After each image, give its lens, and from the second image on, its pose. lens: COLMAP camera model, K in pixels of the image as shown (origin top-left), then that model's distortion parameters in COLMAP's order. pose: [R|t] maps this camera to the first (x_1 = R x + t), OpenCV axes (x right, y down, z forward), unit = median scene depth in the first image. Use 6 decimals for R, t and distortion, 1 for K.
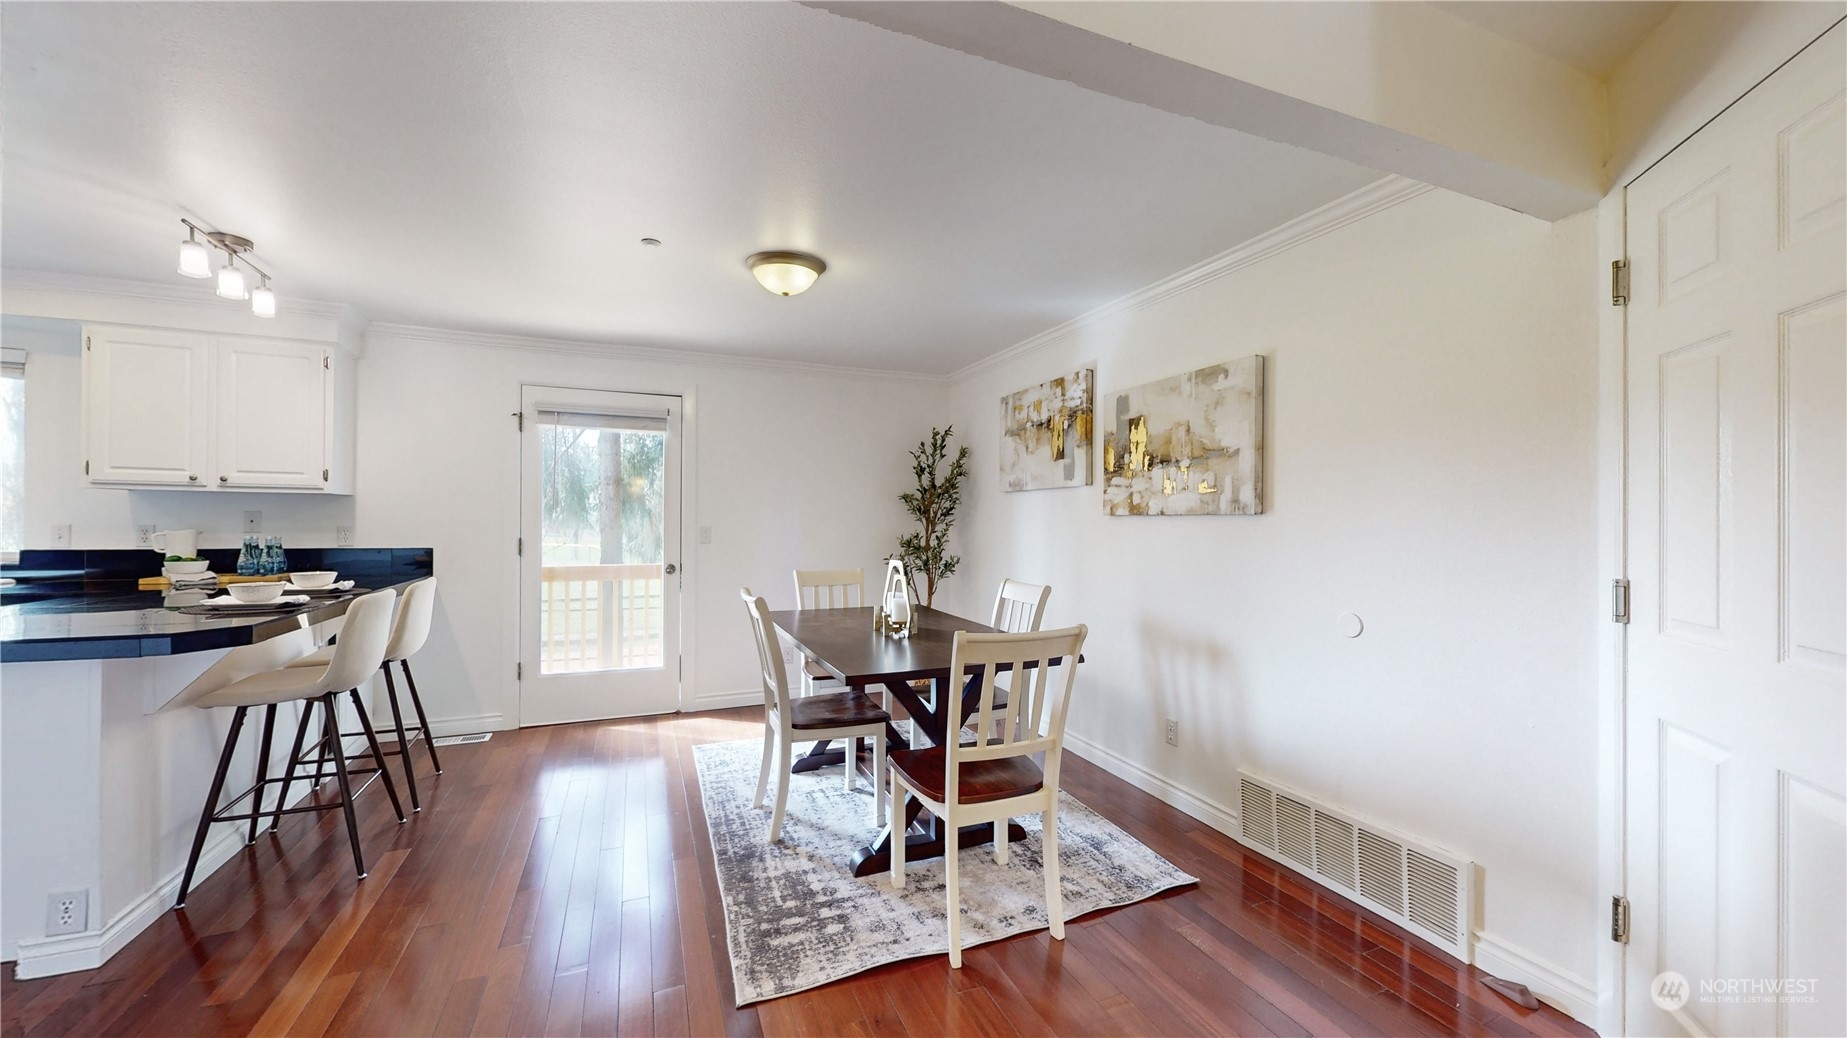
lens RADIAL K [[700.3, 0, 931.3], [0, 700.3, 523.6], [0, 0, 1]] dist [-0.001735, 0.000169]
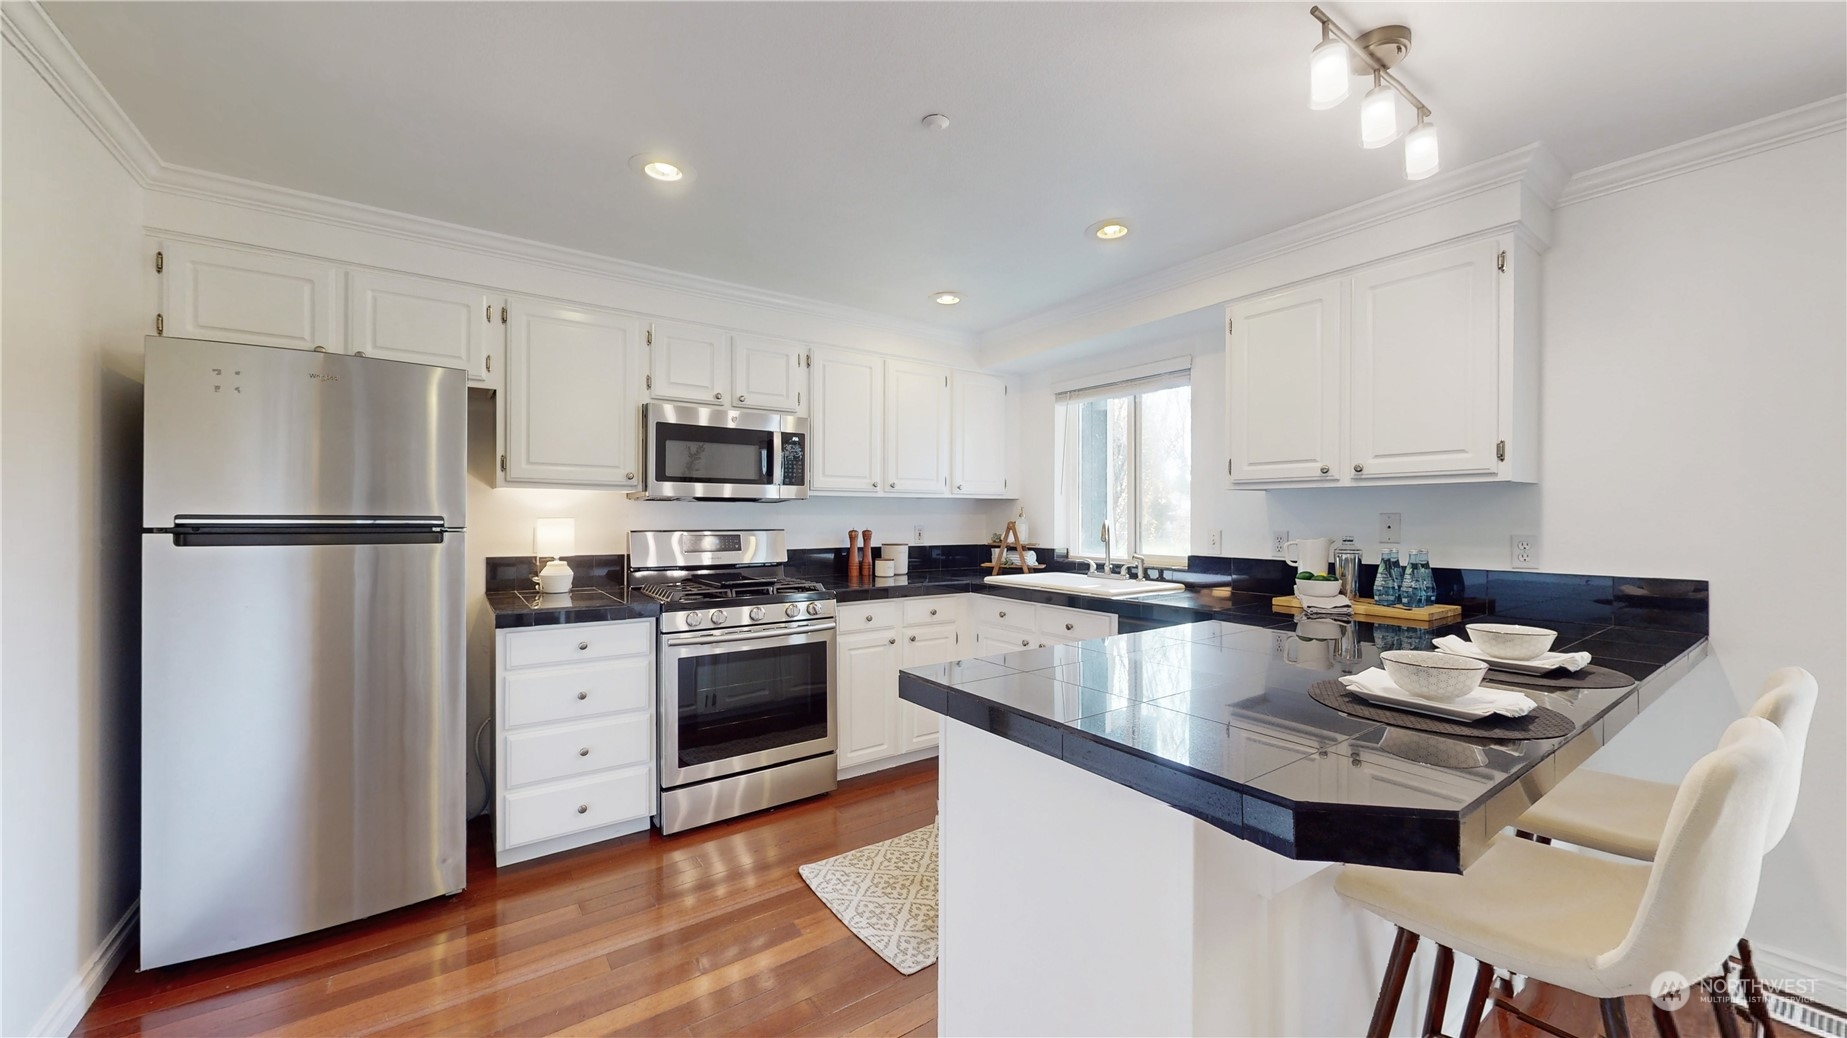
lens RADIAL K [[700.3, 0, 929.1], [0, 700.3, 523.0], [0, 0, 1]] dist [-0.001735, 0.000169]
pose [[0.247865, -0.003395, -0.968789, -0.425737], [0.003474, 0.999991, -0.002615, -0.007554], [0.968788, -0.002717, 0.247875, 0.394959]]
